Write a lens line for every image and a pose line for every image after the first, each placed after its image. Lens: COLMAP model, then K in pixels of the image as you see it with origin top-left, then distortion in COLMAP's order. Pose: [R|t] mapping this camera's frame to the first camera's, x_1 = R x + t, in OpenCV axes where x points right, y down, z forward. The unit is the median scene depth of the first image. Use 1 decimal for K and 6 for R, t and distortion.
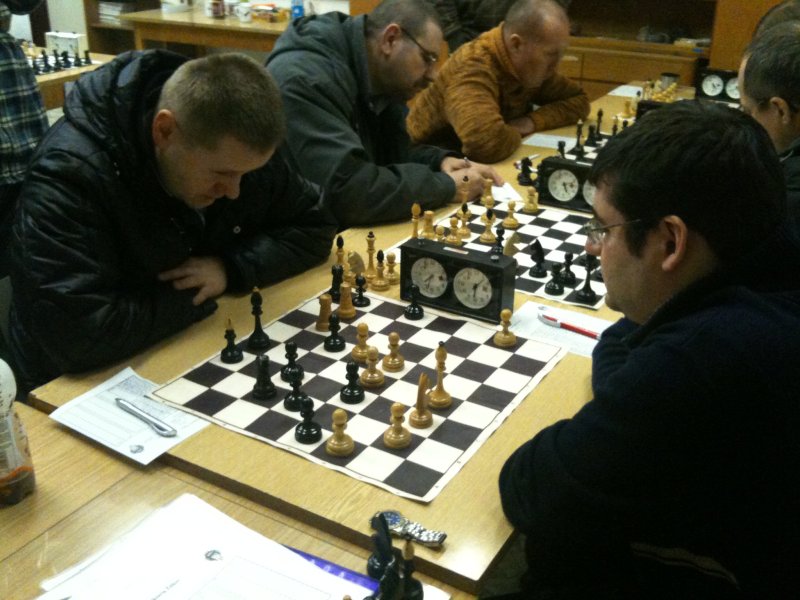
lens RADIAL K [[867.9, 0, 400.0], [0, 867.9, 300.0], [0, 0, 1]] dist [0.173123, -0.595218]
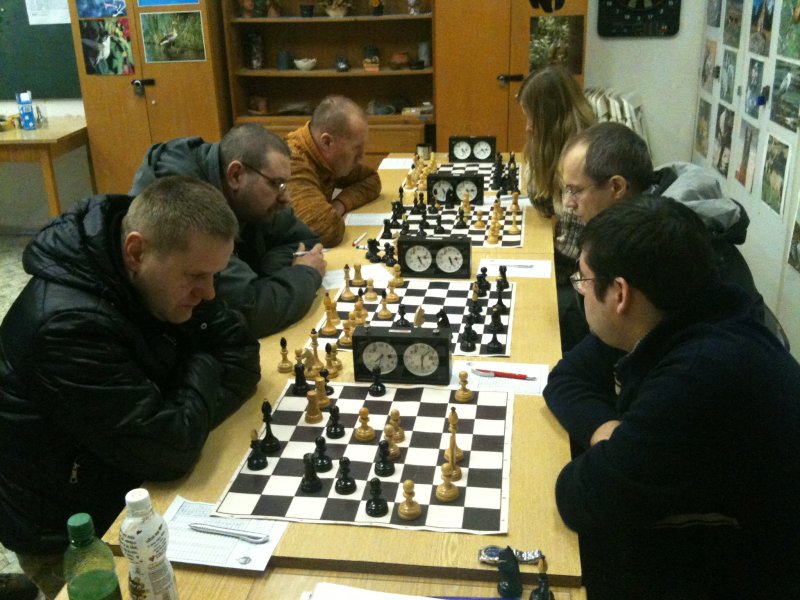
lens RADIAL K [[867.9, 0, 400.0], [0, 867.9, 300.0], [0, 0, 1]] dist [0.173123, -0.595218]
pose [[0.919786, -0.179208, 0.349110, -0.345287], [0.199696, 0.979581, -0.023285, -0.071454], [-0.337808, 0.091133, 0.936793, -0.123368]]
